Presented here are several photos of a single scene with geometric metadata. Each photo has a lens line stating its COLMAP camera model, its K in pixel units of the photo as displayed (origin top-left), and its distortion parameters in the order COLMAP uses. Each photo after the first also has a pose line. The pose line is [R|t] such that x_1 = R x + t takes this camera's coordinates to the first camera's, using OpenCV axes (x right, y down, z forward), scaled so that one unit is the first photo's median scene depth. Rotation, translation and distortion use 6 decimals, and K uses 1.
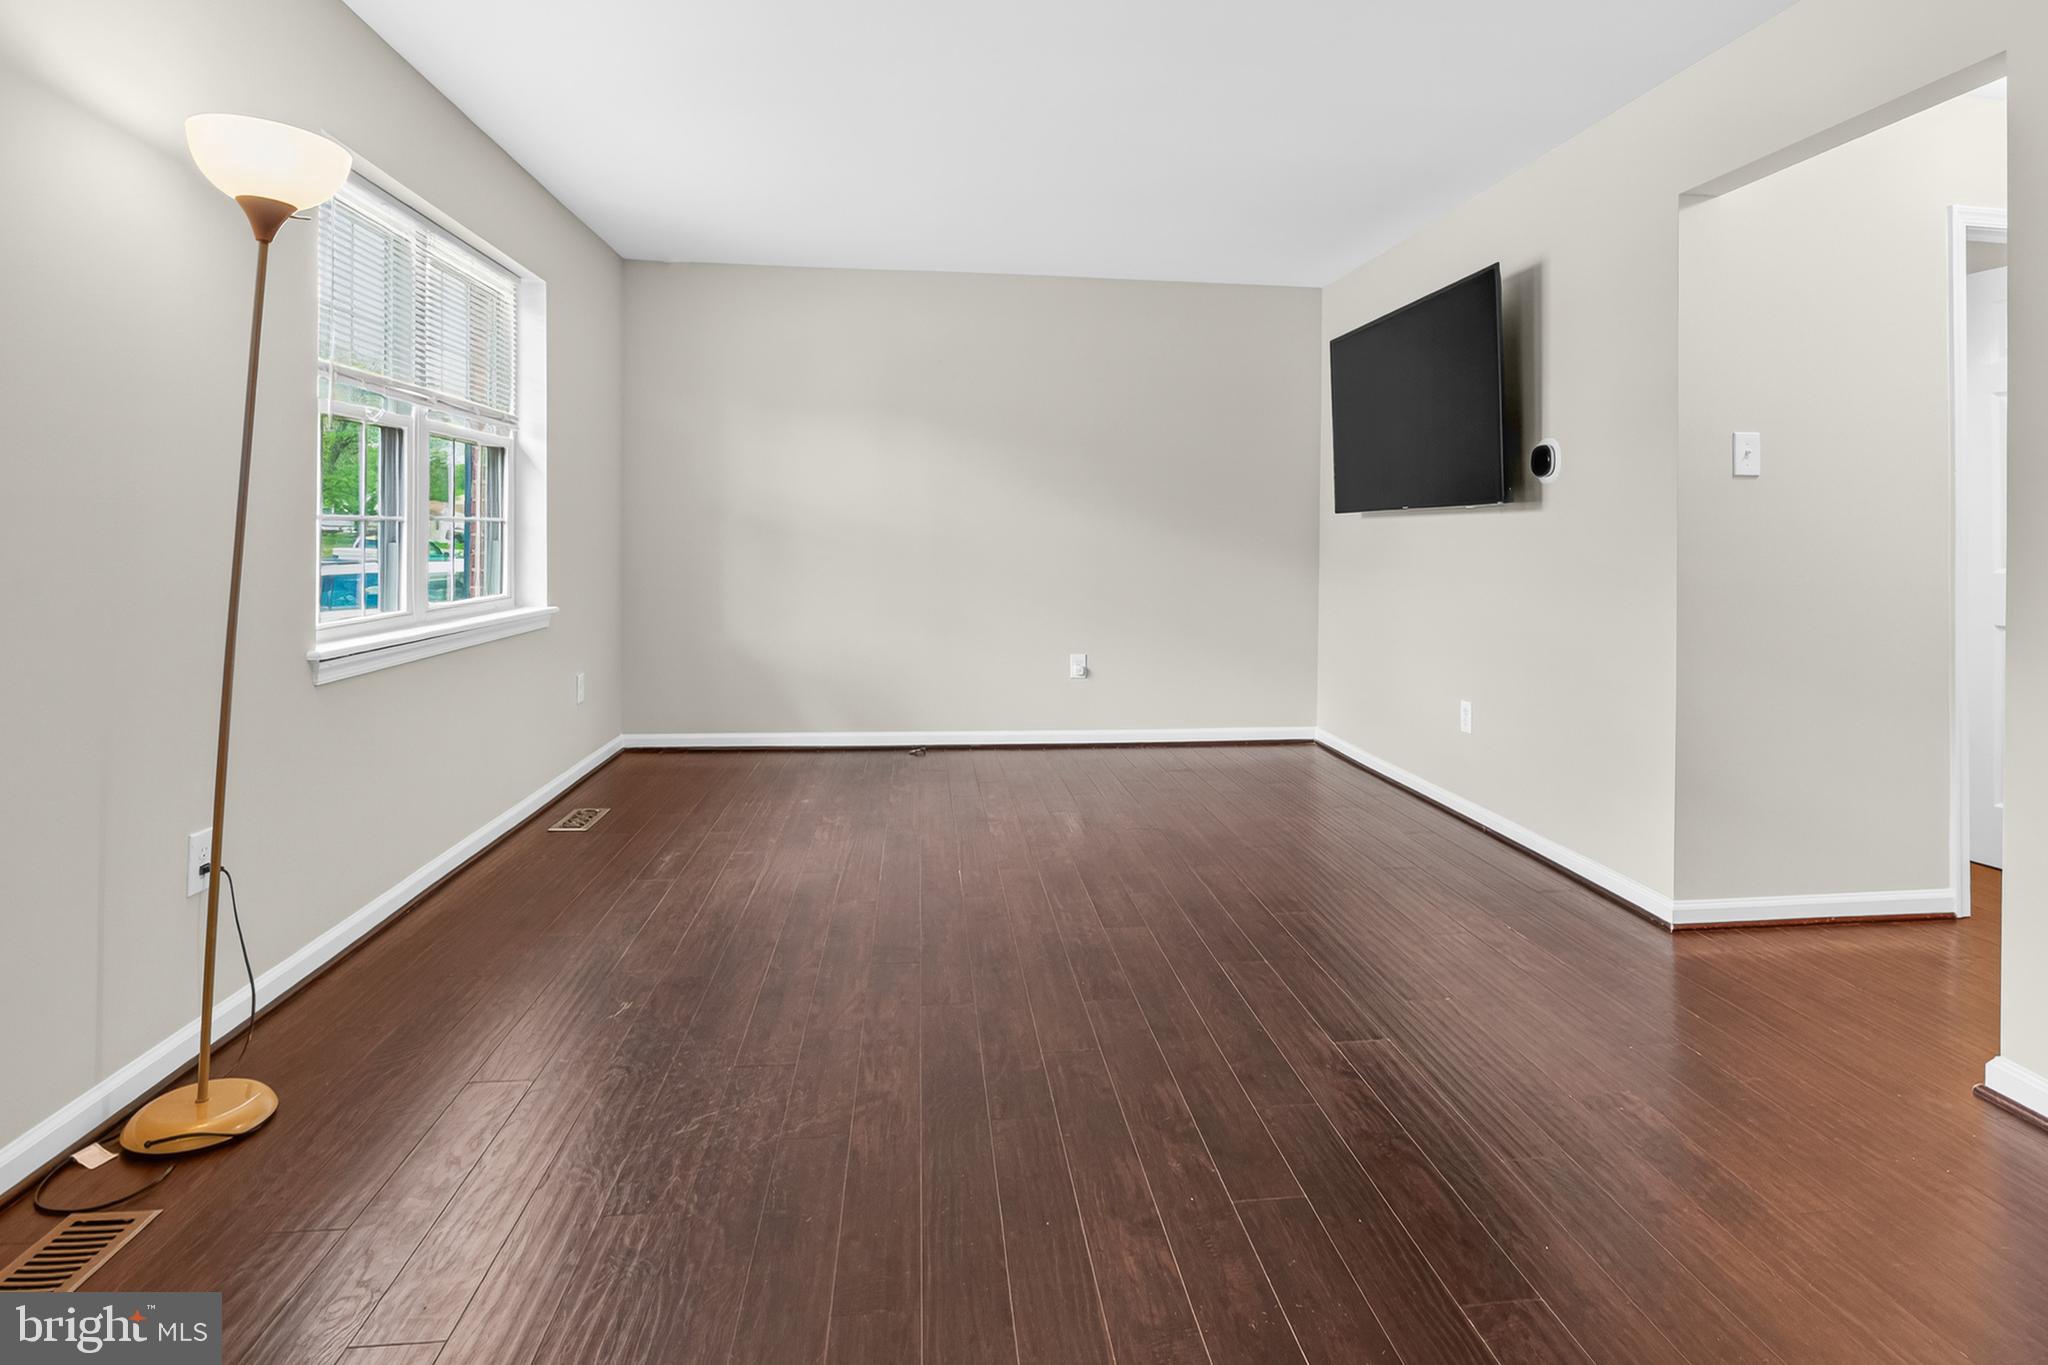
lens RADIAL K [[1046.5, 0, 1040.8], [0, 1046.5, 518.6], [0, 0, 1]] dist [-0.010347, -0.001508]
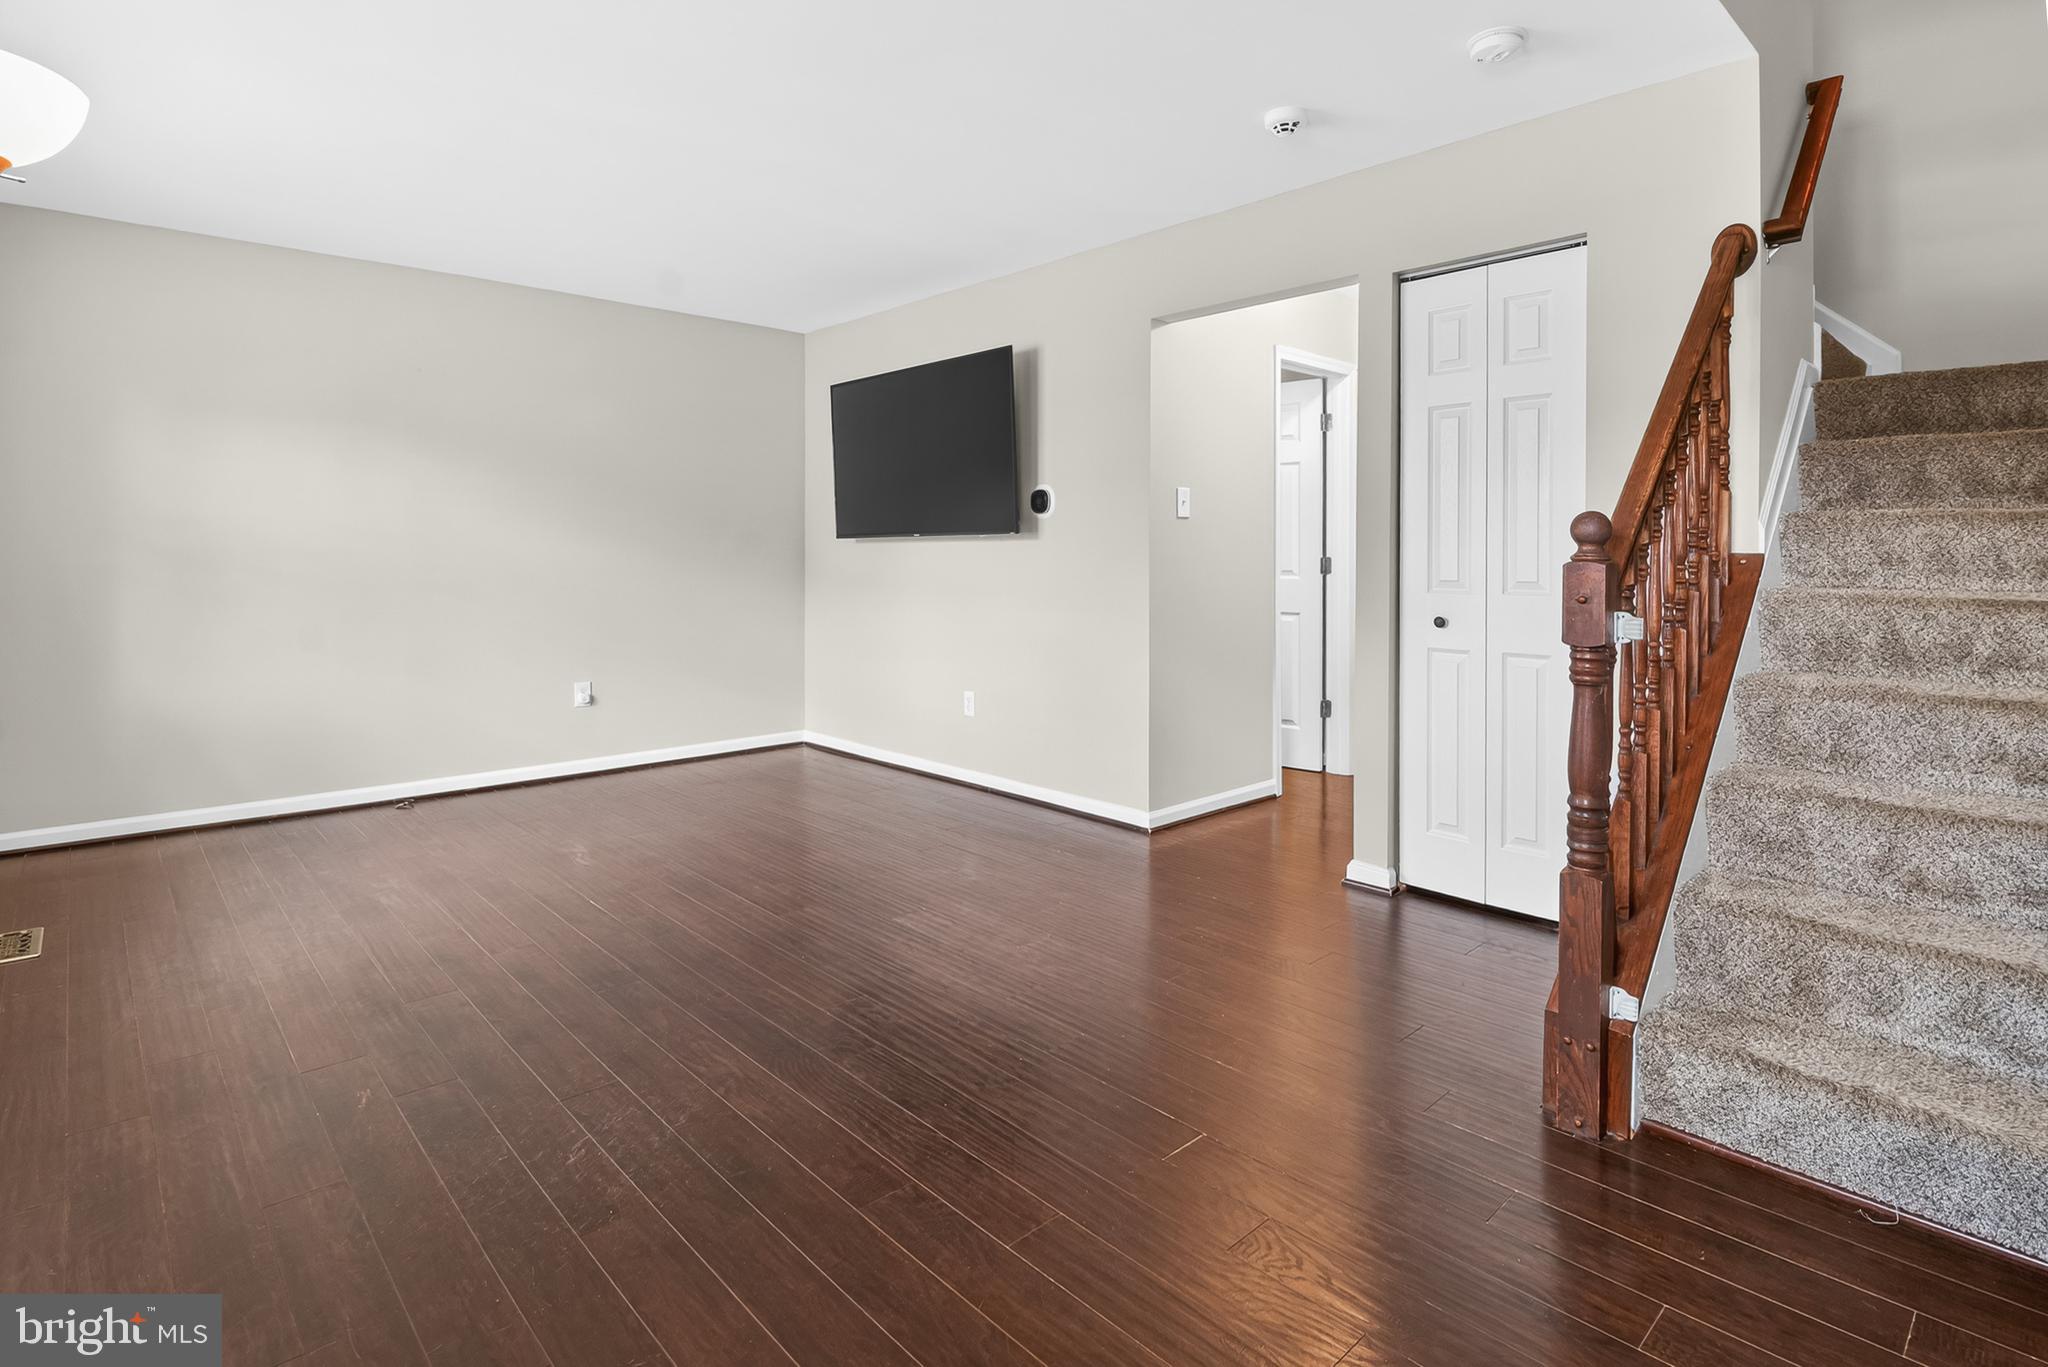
lens RADIAL K [[1022.1, 0, 1033.4], [0, 1022.1, 571.1], [0, 0, 1]] dist [-0.004313, -0.006011]
pose [[0.805842, -0.019323, 0.591815, -0.283392], [-0.001088, 0.999417, 0.034112, -0.011894], [-0.592129, -0.028133, 0.805352, -0.028452]]
